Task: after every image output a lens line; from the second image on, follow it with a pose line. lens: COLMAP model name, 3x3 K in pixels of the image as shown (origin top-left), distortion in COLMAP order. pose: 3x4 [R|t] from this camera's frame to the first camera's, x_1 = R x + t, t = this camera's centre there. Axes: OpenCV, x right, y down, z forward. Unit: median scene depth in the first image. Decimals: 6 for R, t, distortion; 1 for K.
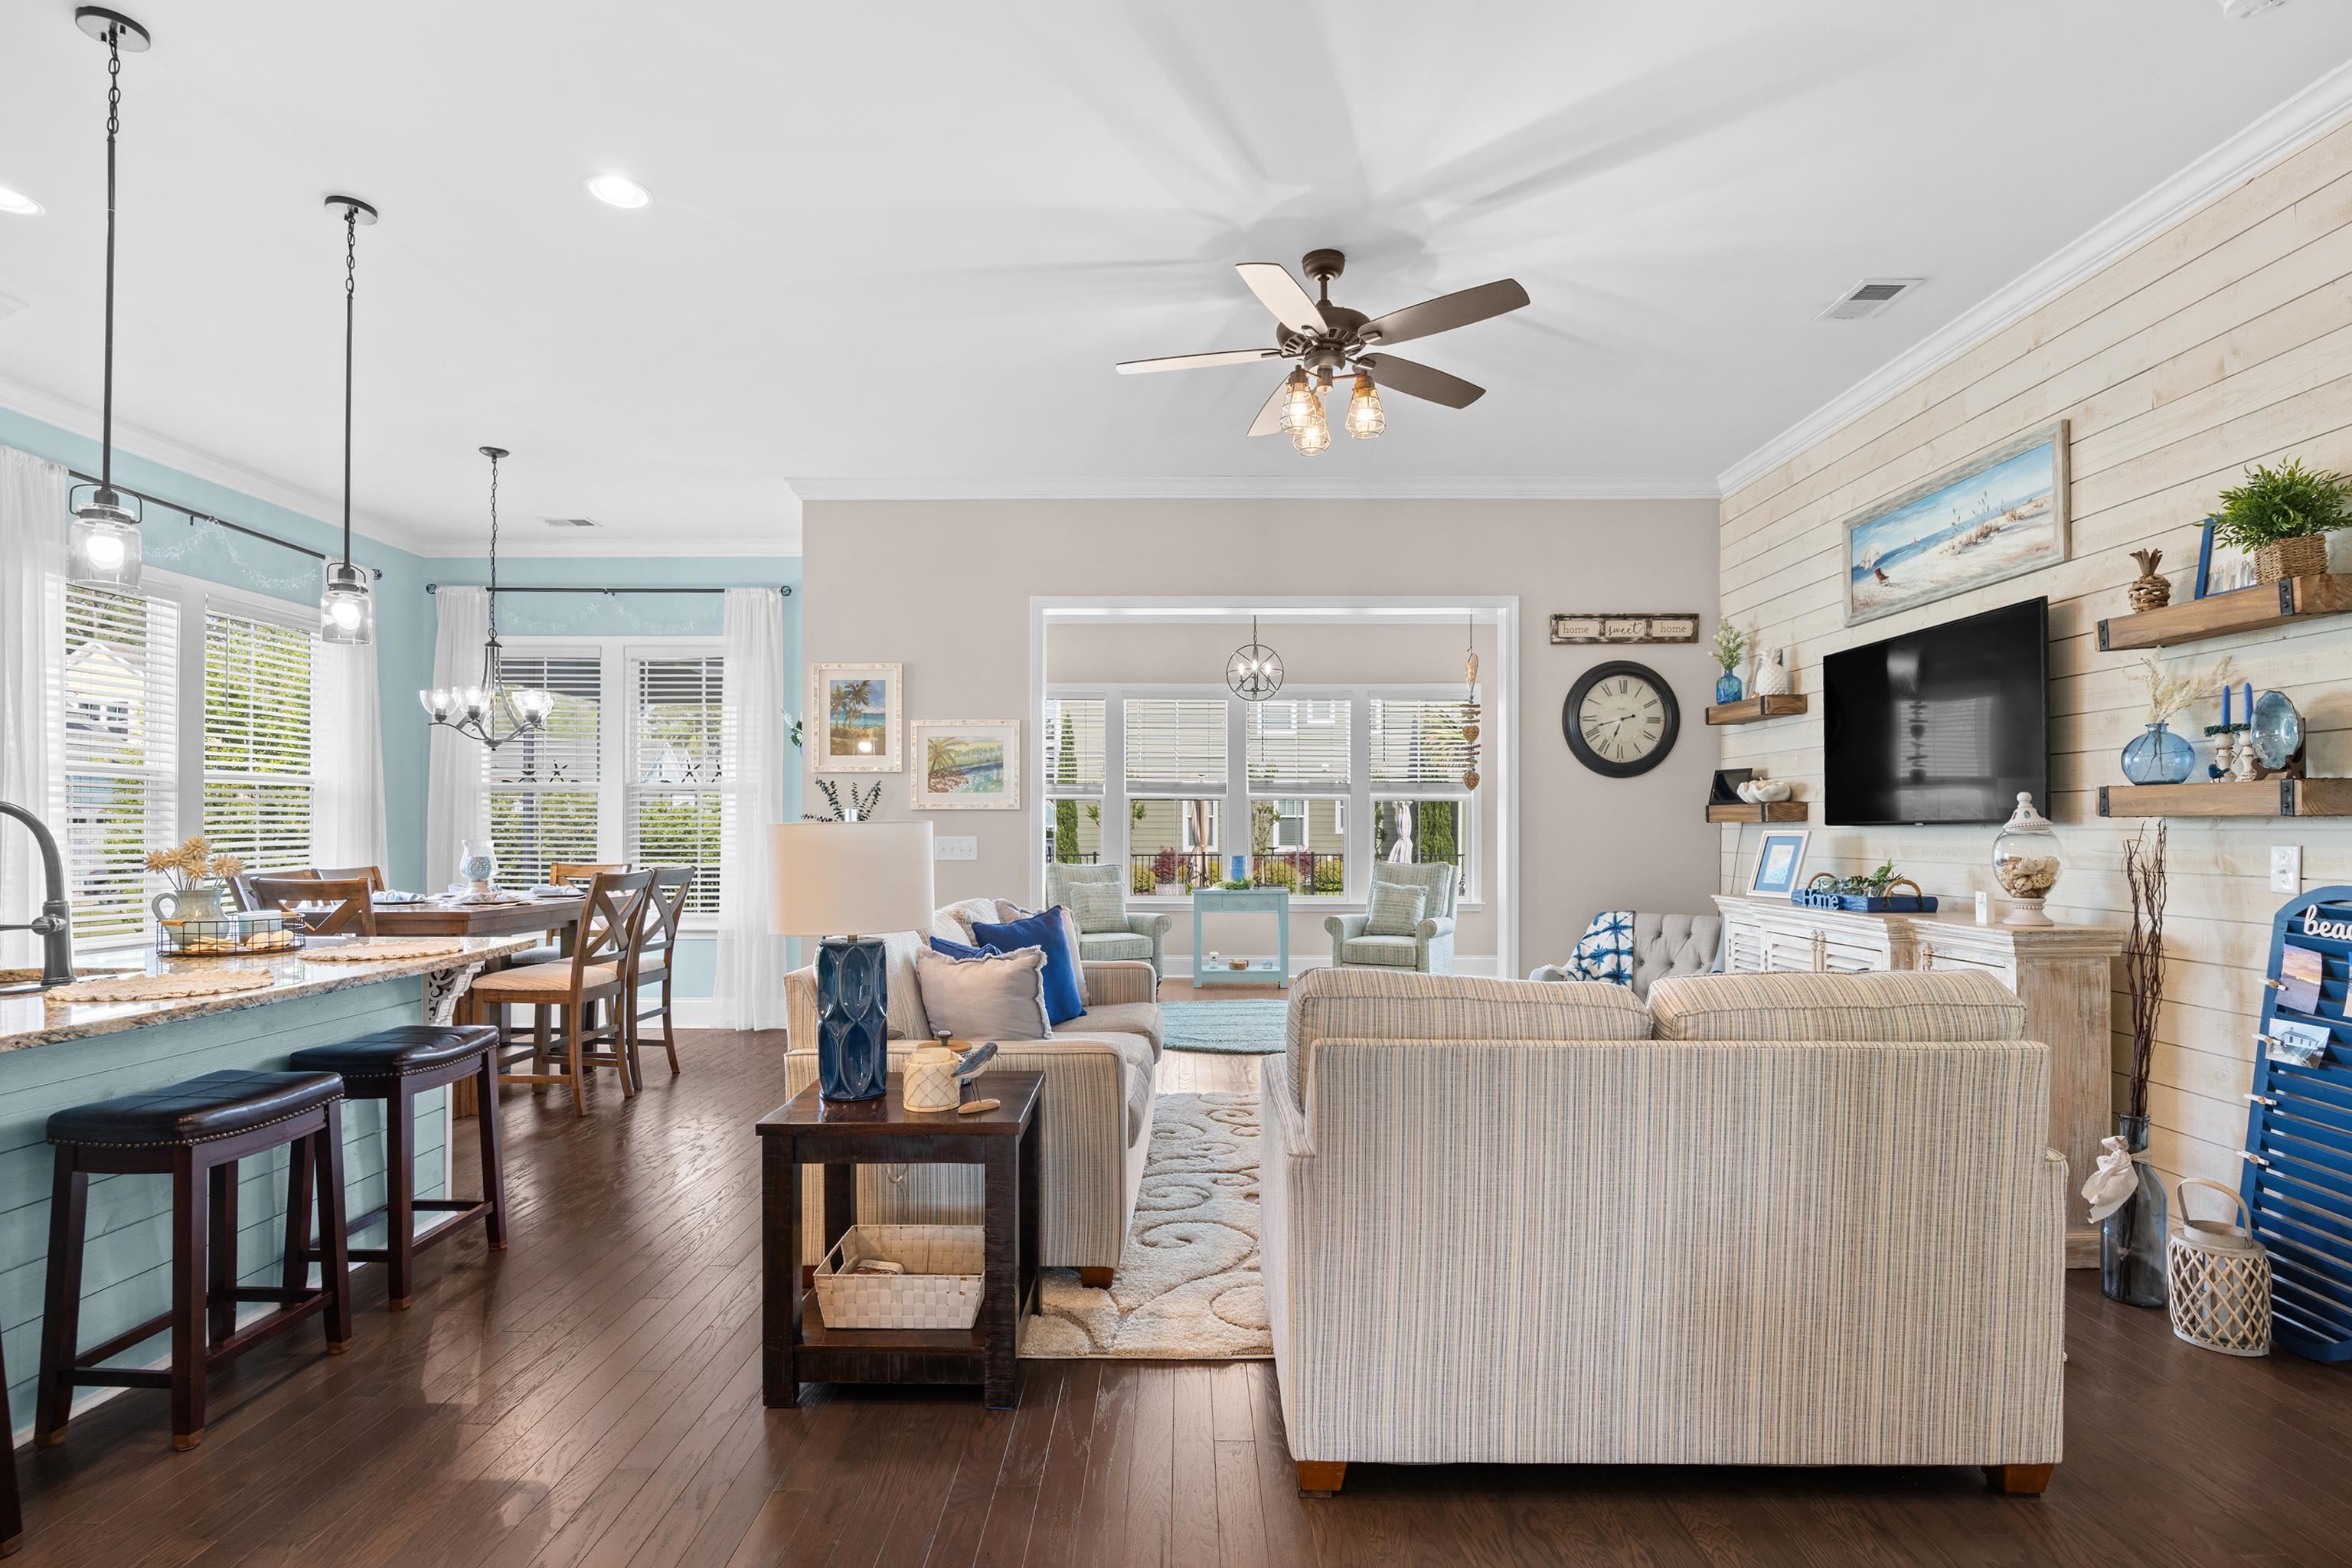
lens RADIAL K [[1117.8, 0, 1153.5], [0, 1117.8, 830.0], [0, 0, 1]] dist [-0.010242, -0.000295]
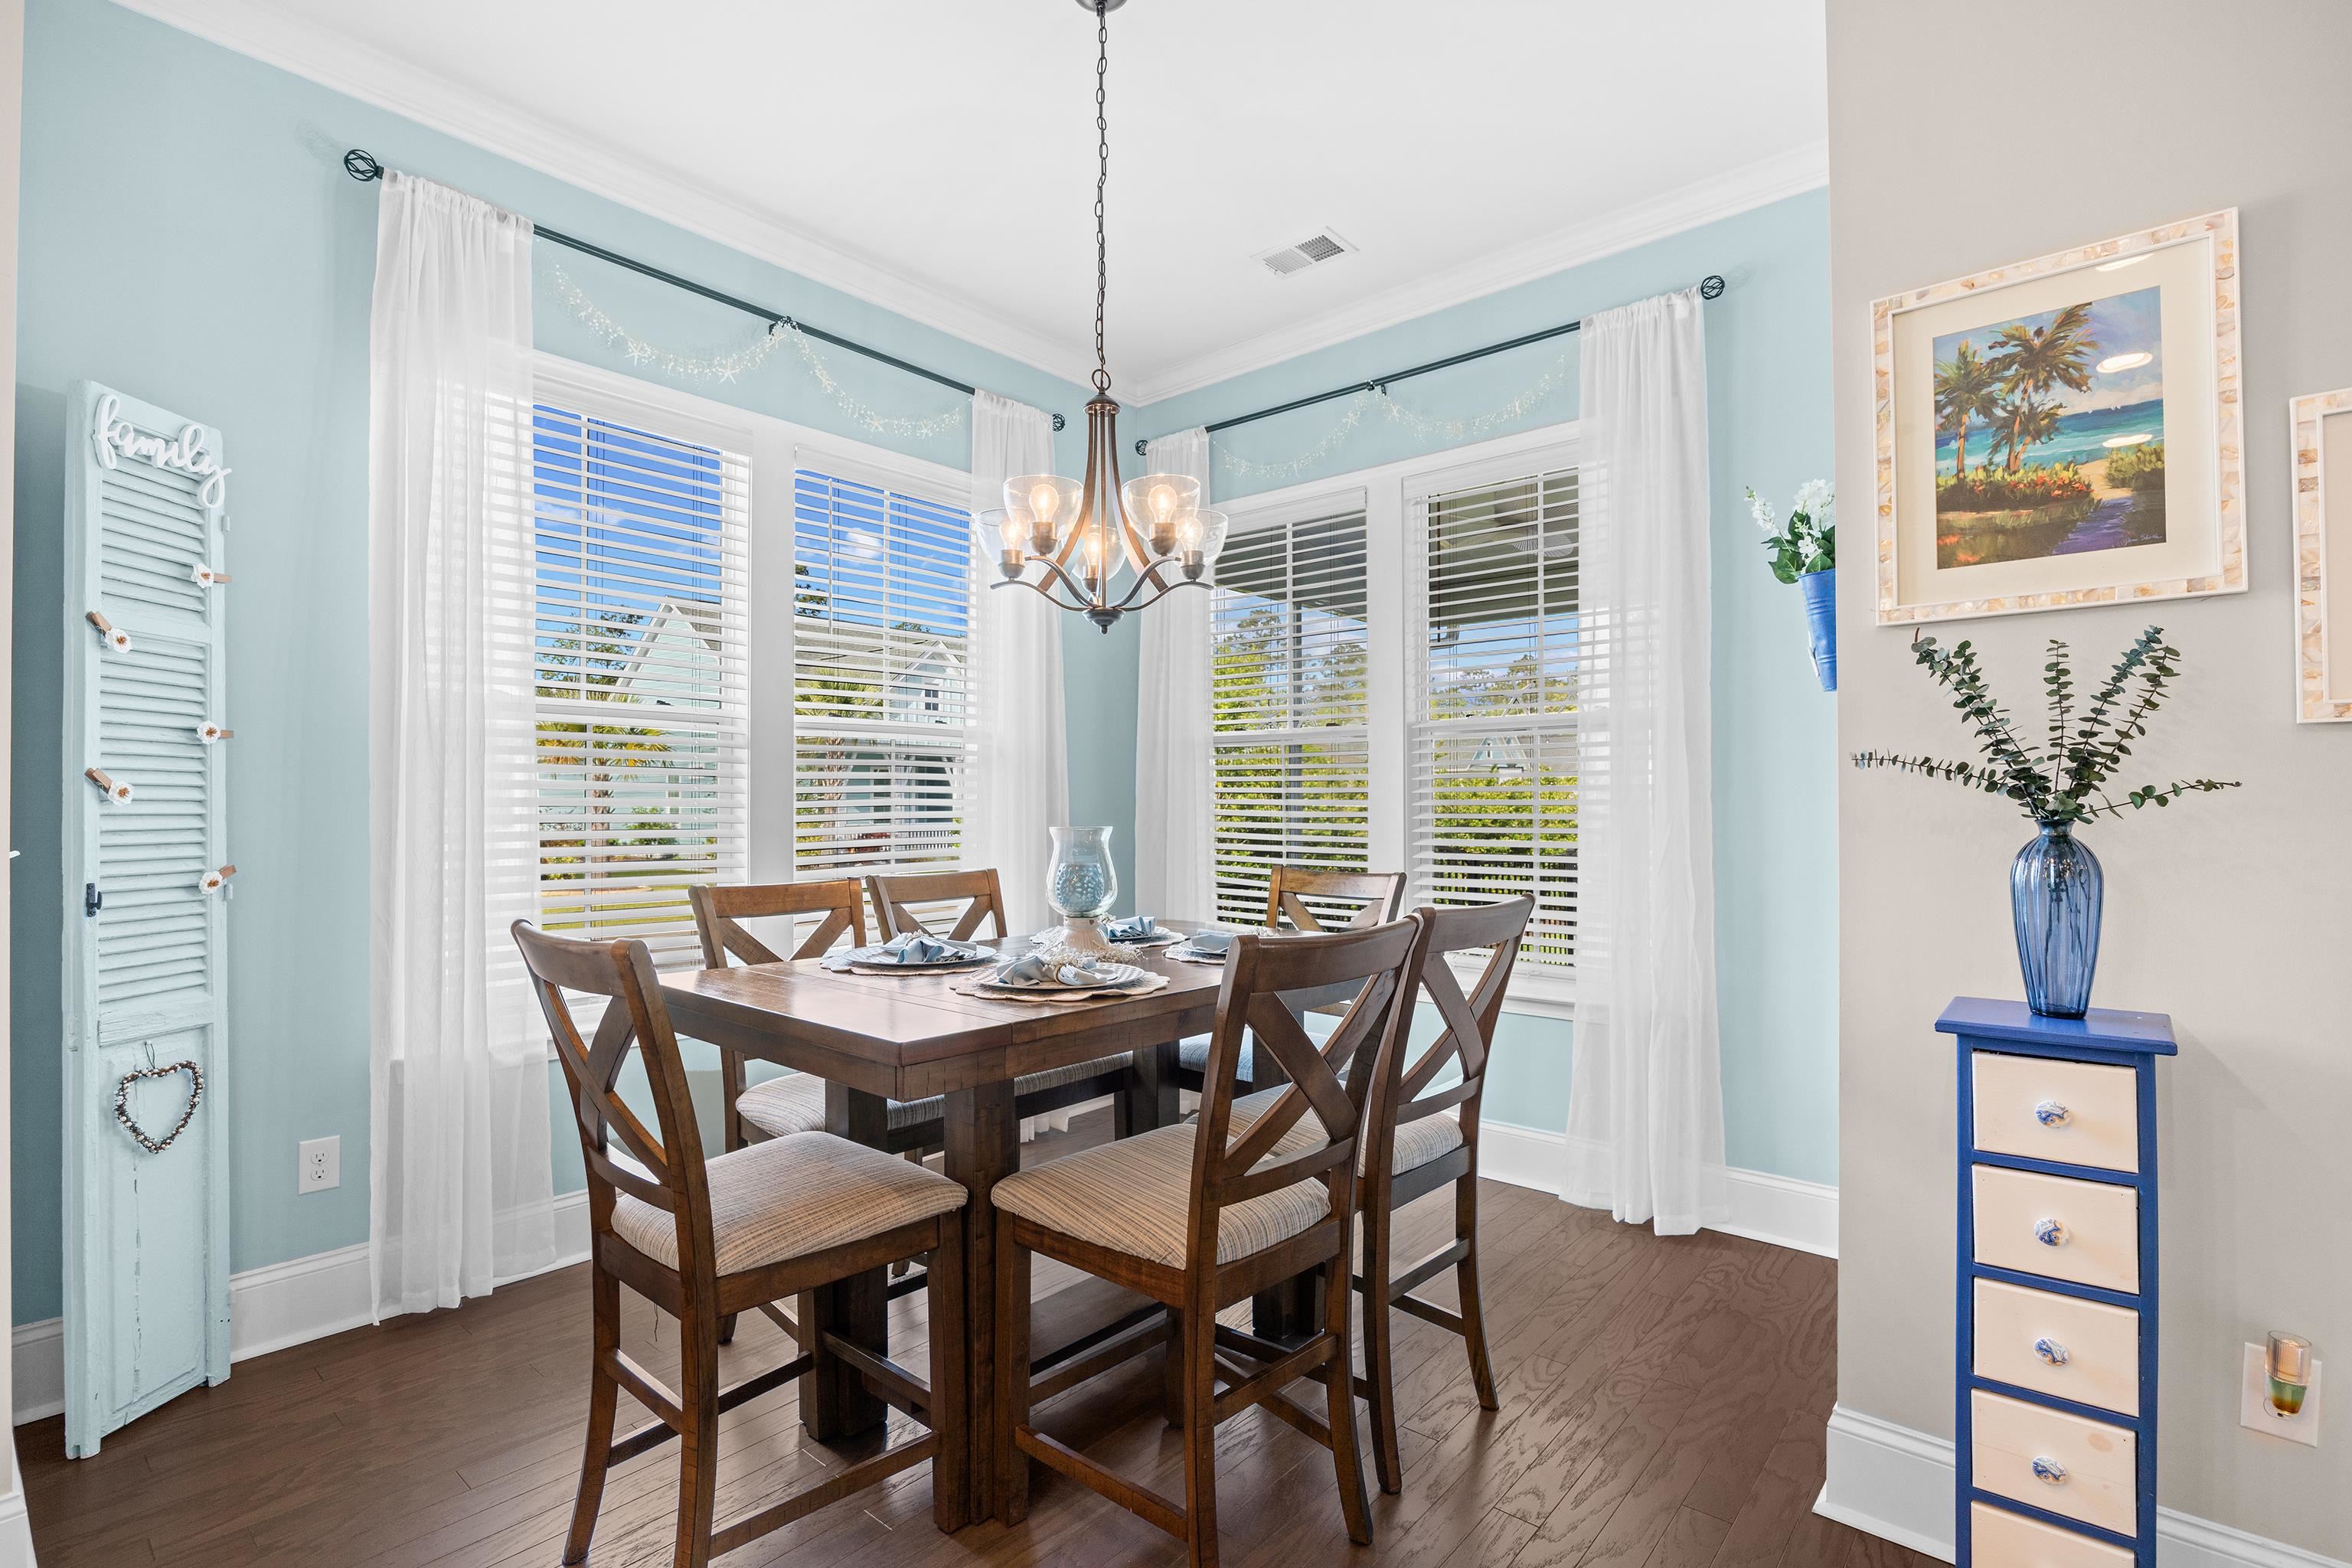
lens RADIAL K [[1117.8, 0, 1175.3], [0, 1117.8, 791.3], [0, 0, 1]] dist [-0.010242, -0.000295]
pose [[0.770472, -0.013406, -0.637333, -0.255613], [0.004674, 0.999871, -0.015381, 0.001366], [0.637457, 0.008872, 0.770435, 0.613068]]
